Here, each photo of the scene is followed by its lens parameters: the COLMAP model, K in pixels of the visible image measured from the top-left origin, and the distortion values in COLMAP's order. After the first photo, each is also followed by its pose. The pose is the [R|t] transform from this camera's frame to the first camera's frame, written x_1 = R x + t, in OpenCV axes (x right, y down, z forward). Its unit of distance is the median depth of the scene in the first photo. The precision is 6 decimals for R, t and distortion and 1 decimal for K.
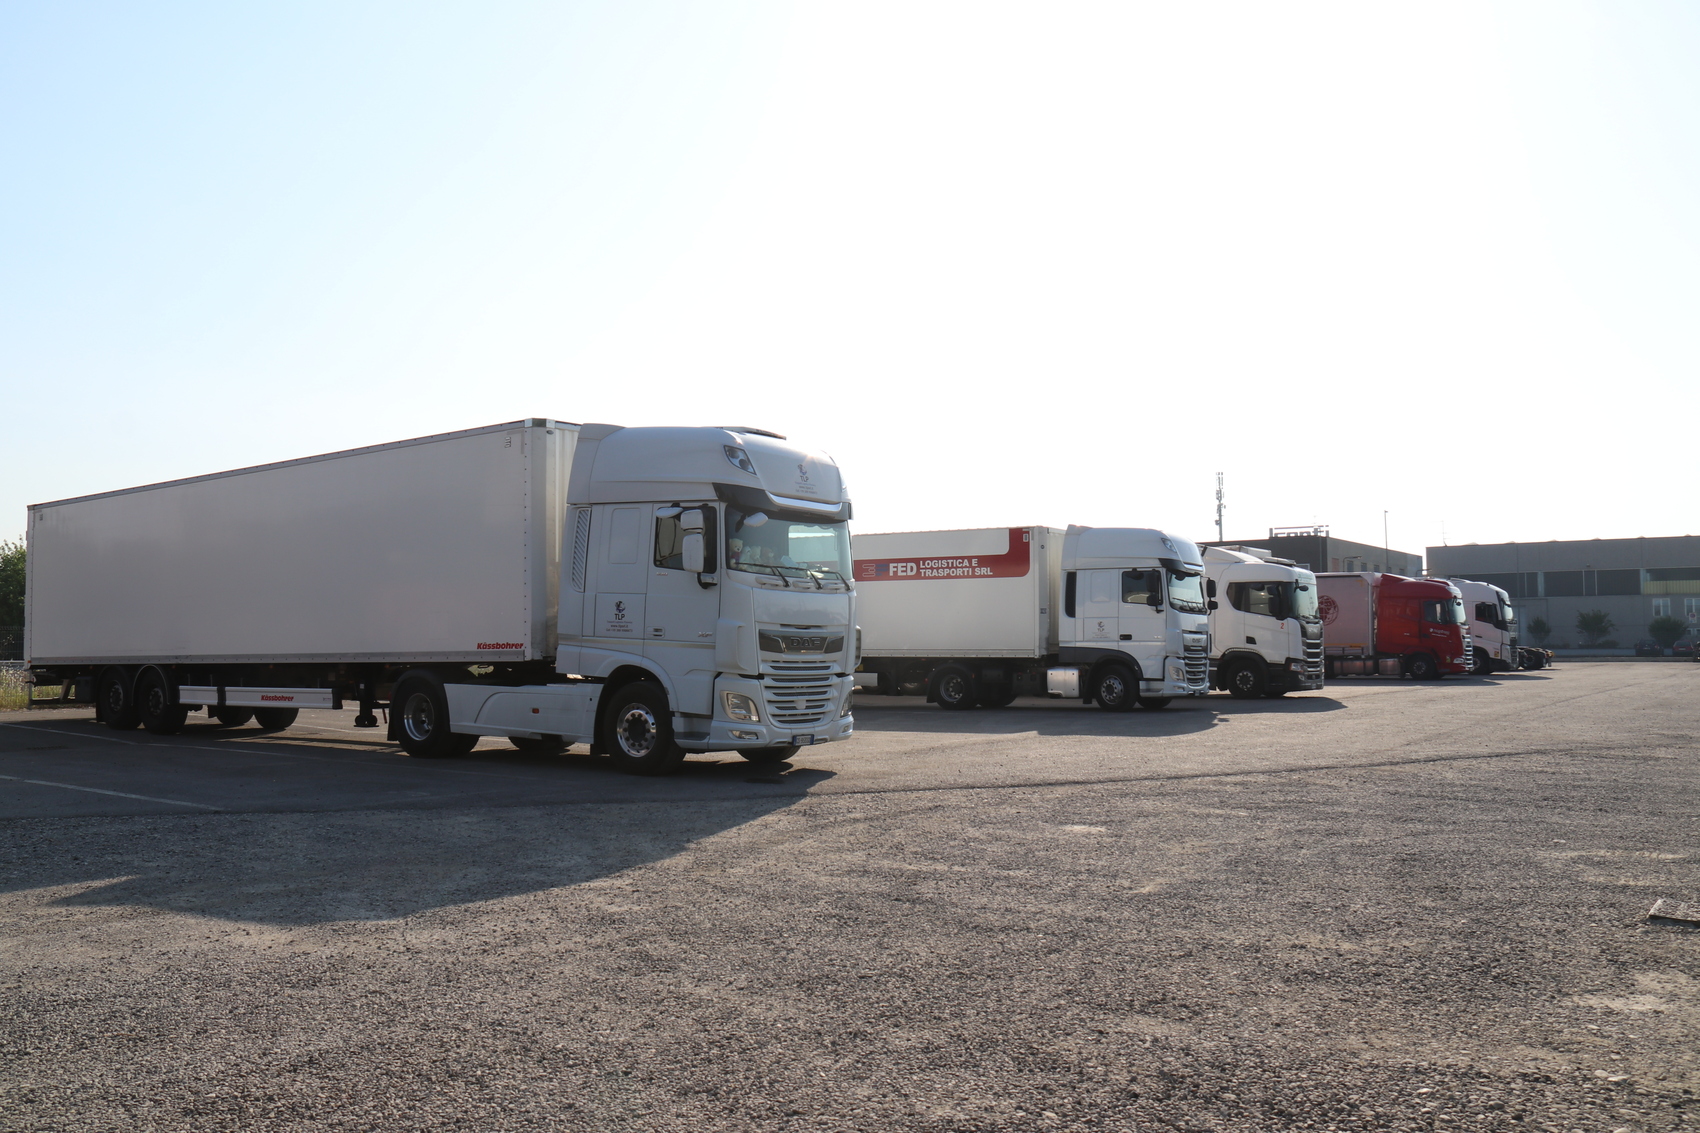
lens RADIAL K [[1446.8, 0, 852.1], [0, 1446.8, 561.4], [0, 0, 1]] dist [-0.055879, -0.003918]
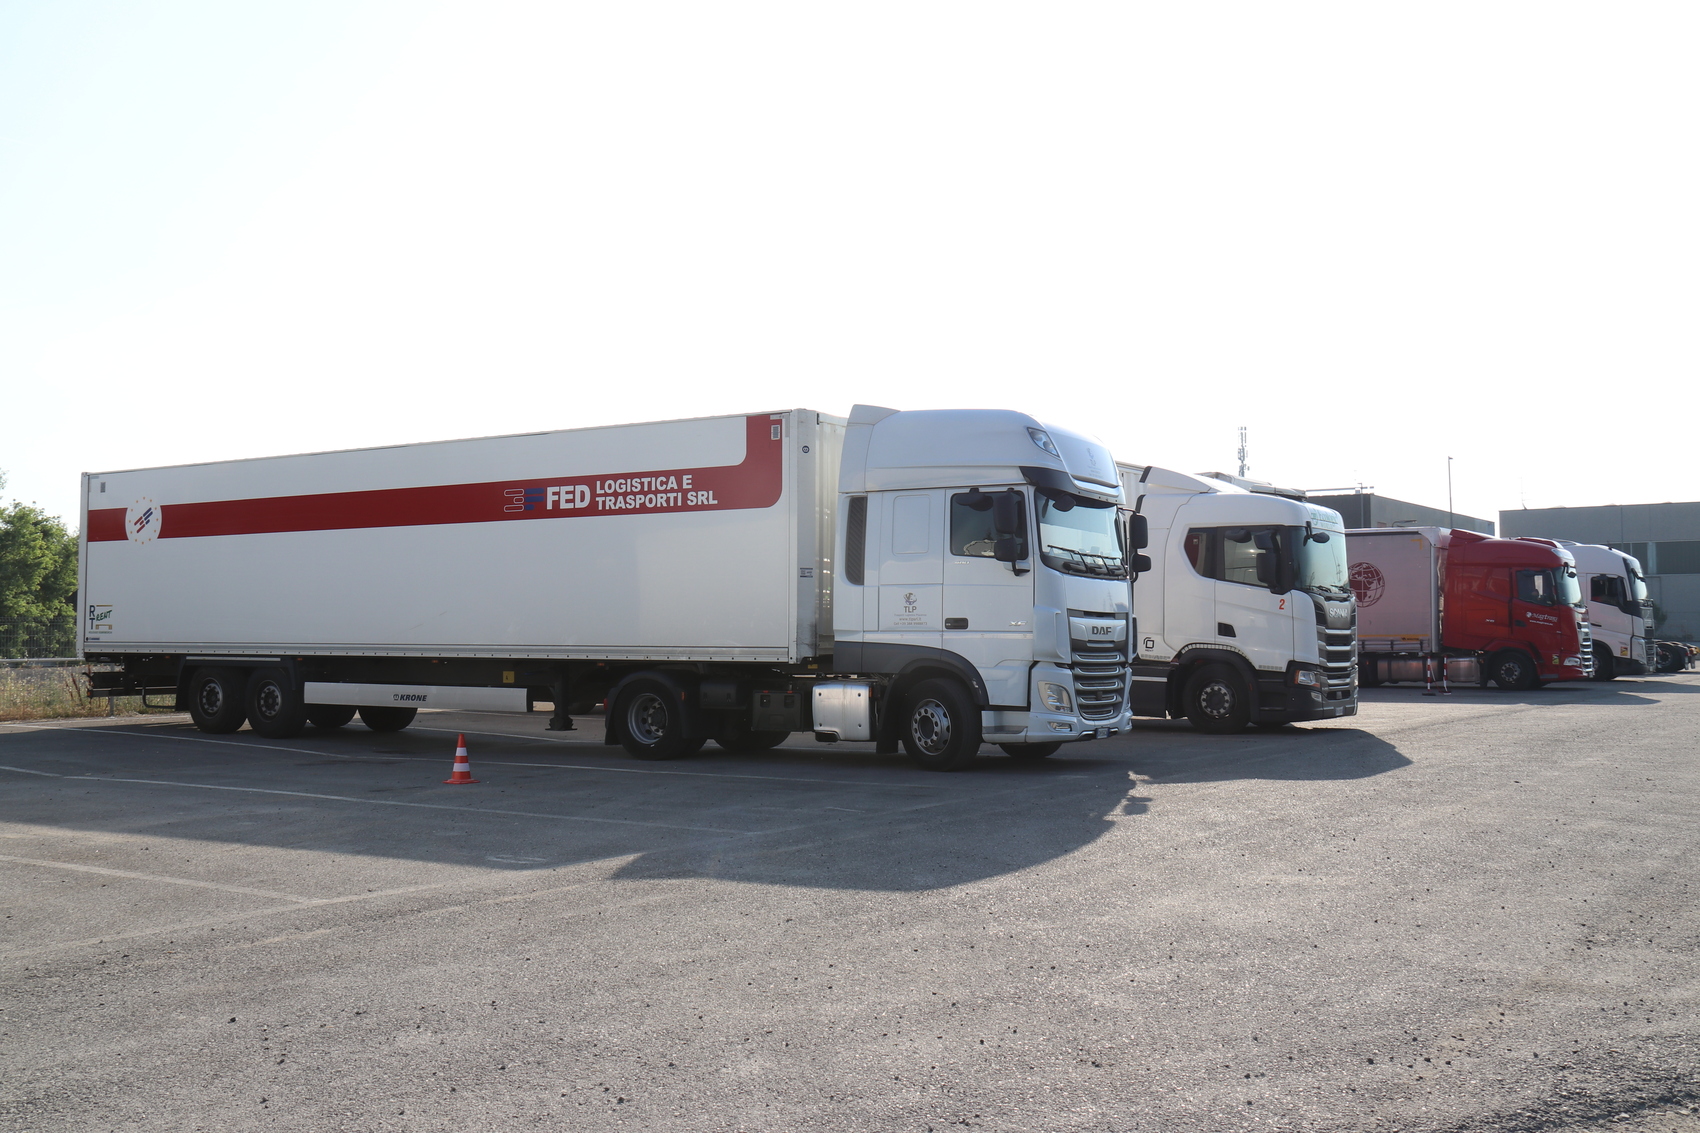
lens RADIAL K [[1512.6, 0, 849.1], [0, 1512.6, 563.4], [0, 0, 1]] dist [-0.008527, 0.005891]
pose [[0.999881, 0.001428, -0.015377, 0.151174], [-0.001230, 0.999916, 0.012888, 0.023233], [0.015394, -0.012868, 0.999799, 0.442999]]
